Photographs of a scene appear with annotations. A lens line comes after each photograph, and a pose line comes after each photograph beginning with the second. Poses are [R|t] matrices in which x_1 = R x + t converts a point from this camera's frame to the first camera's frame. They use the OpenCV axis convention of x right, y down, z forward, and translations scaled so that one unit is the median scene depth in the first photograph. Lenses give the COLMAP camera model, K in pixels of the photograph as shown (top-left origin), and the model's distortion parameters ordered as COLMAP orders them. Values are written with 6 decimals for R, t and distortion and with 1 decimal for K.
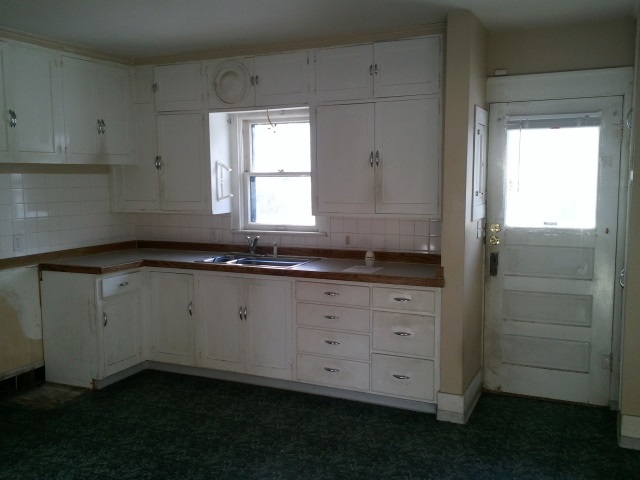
lens RADIAL K [[615.4, 0, 302.2], [0, 615.4, 251.7], [0, 0, 1]] dist [0.121690, -0.233507]
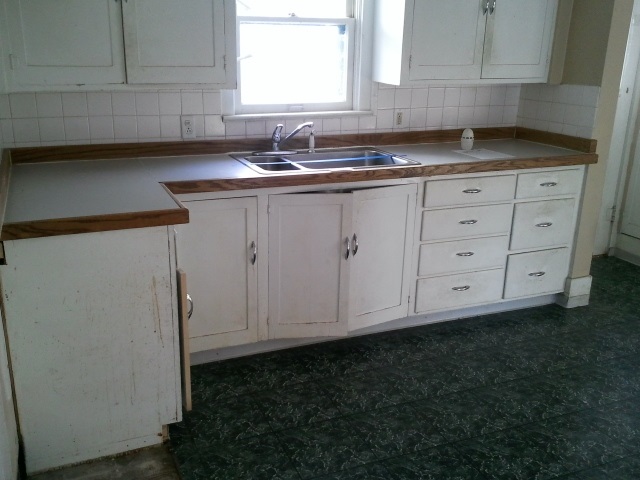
lens RADIAL K [[615.4, 0, 302.2], [0, 615.4, 251.7], [0, 0, 1]] dist [0.121690, -0.233507]
pose [[0.677358, -0.217902, 0.702642, -0.585782], [0.071929, 0.970166, 0.231525, -0.045849], [-0.732129, -0.106285, 0.672823, 0.581177]]
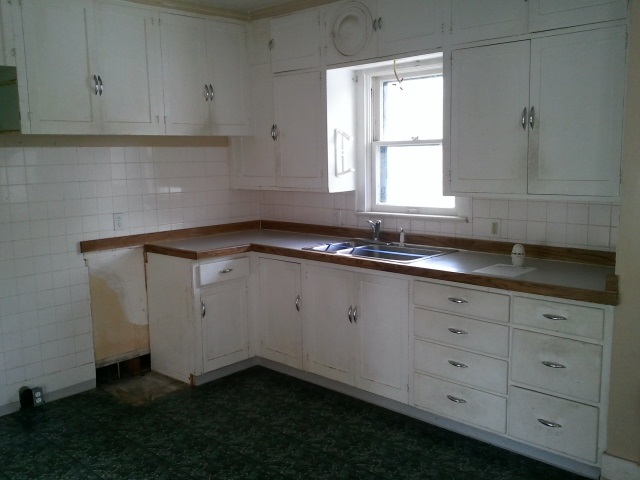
lens RADIAL K [[615.4, 0, 302.2], [0, 615.4, 251.7], [0, 0, 1]] dist [0.121690, -0.233507]
pose [[0.948042, 0.039920, -0.315632, 0.095060], [-0.025576, 0.998449, 0.049459, -0.022176], [0.317116, -0.038817, 0.947592, 0.201840]]
